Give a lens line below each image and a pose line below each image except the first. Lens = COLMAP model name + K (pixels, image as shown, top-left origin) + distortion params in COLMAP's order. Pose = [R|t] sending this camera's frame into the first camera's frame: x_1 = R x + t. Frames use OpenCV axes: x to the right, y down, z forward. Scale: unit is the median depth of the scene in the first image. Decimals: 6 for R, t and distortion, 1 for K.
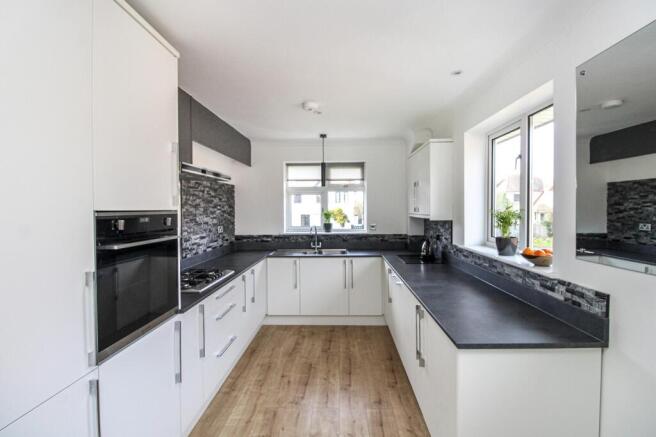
lens RADIAL K [[312.4, 0, 325.7], [0, 312.4, 214.9], [0, 0, 1]] dist [-0.017079, -0.003960]
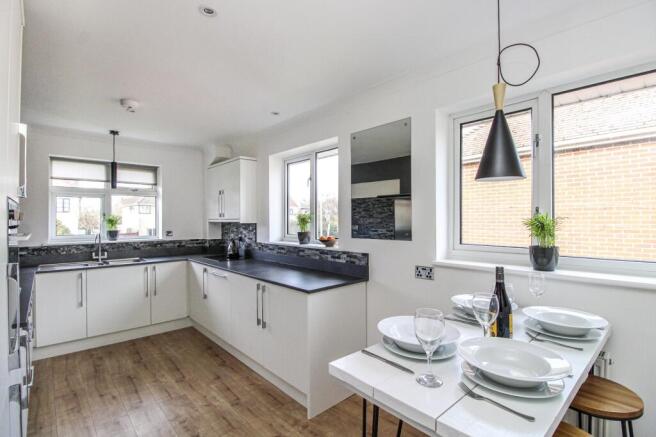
lens RADIAL K [[312.4, 0, 339.0], [0, 312.4, 218.9], [0, 0, 1]] dist [-0.017079, -0.003960]
pose [[0.693899, 0.005626, 0.720050, -0.251839], [0.013799, 0.999682, -0.021109, 0.029515], [-0.719940, 0.024583, 0.693601, -0.102404]]
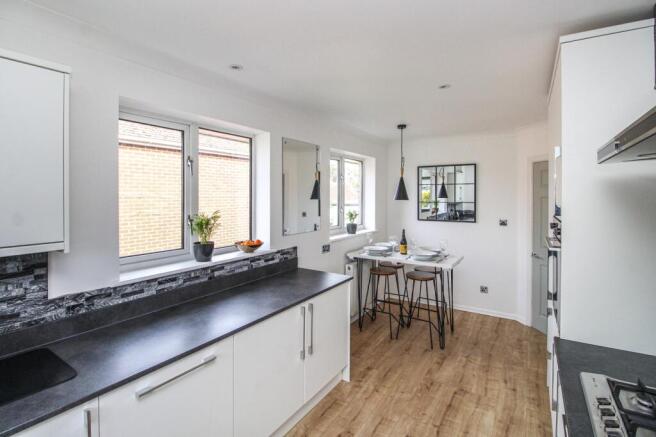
lens RADIAL K [[312.4, 0, 327.7], [0, 312.4, 198.4], [0, 0, 1]] dist [-0.017079, -0.003960]
pose [[-0.867139, 0.000311, 0.498065, -0.178414], [0.013893, 0.999626, 0.023563, -0.060074], [-0.497872, 0.027352, -0.866819, 1.122050]]
